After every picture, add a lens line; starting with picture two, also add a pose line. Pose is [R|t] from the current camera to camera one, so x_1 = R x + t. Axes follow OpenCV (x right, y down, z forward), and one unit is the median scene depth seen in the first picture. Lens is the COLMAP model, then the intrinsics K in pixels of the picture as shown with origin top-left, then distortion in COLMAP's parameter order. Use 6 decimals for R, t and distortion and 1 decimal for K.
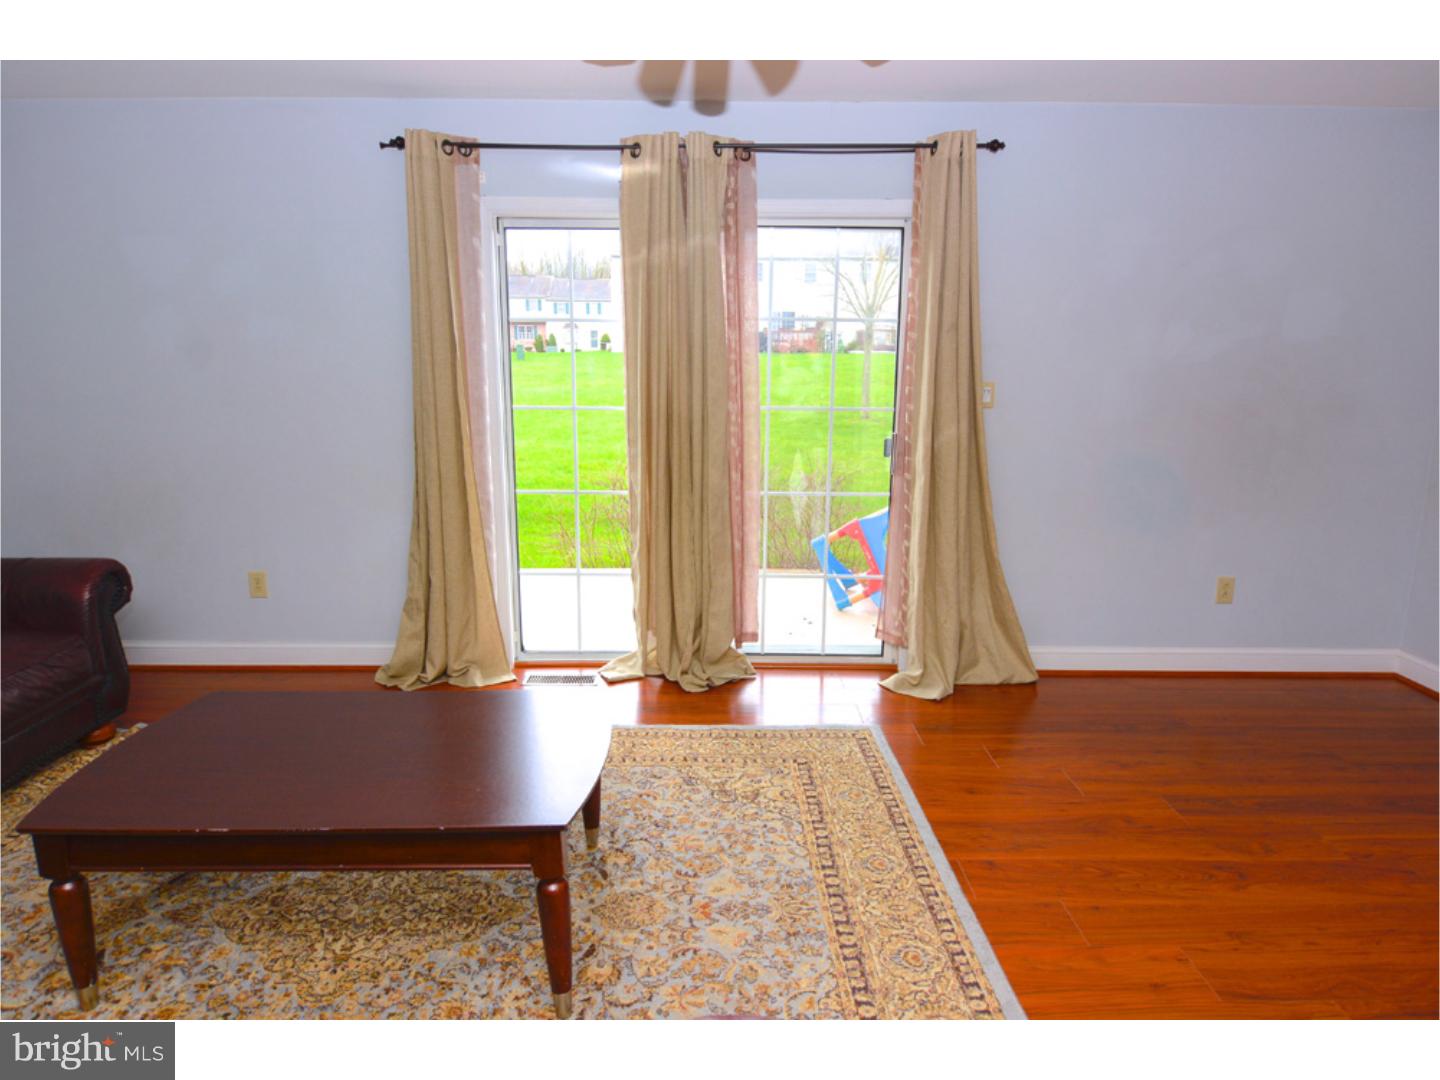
lens RADIAL K [[924.1, 0, 720.0], [0, 924.1, 540.0], [0, 0, 1]] dist [0.019585, -0.027329]
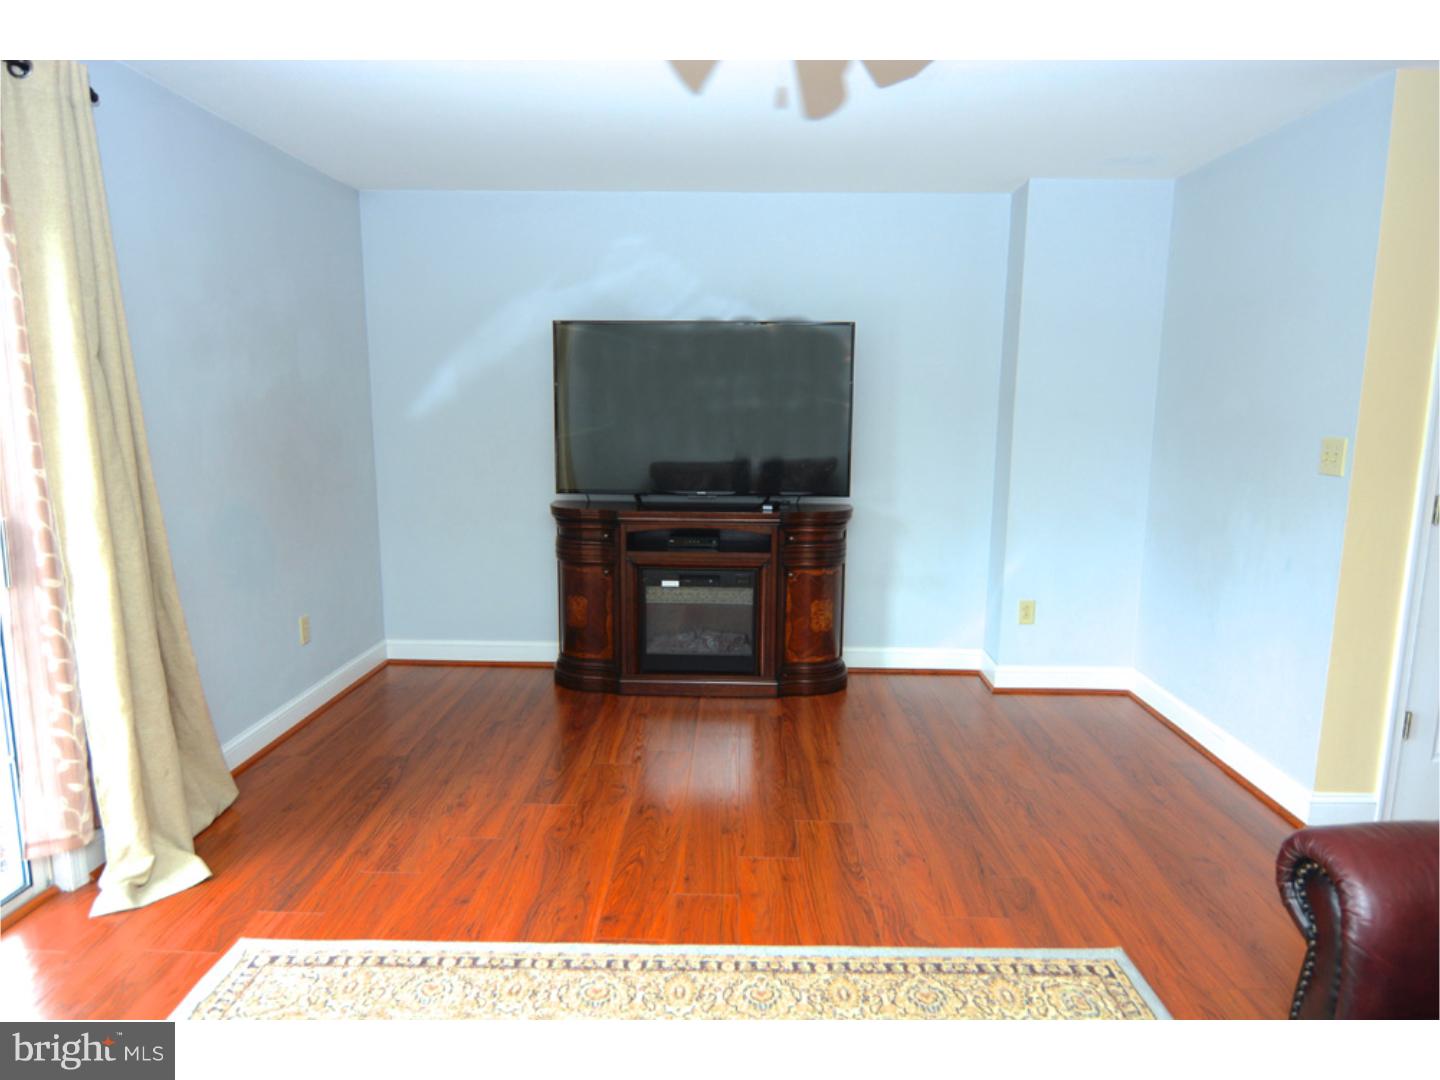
lens RADIAL K [[864.7, 0, 720.0], [0, 864.7, 540.0], [0, 0, 1]] dist [-0.002569, -0.001254]
pose [[0.014920, -0.157183, 0.987457, -0.489598], [0.185094, 0.970933, 0.151756, -0.139939], [-0.982608, 0.180508, 0.043580, 0.692032]]
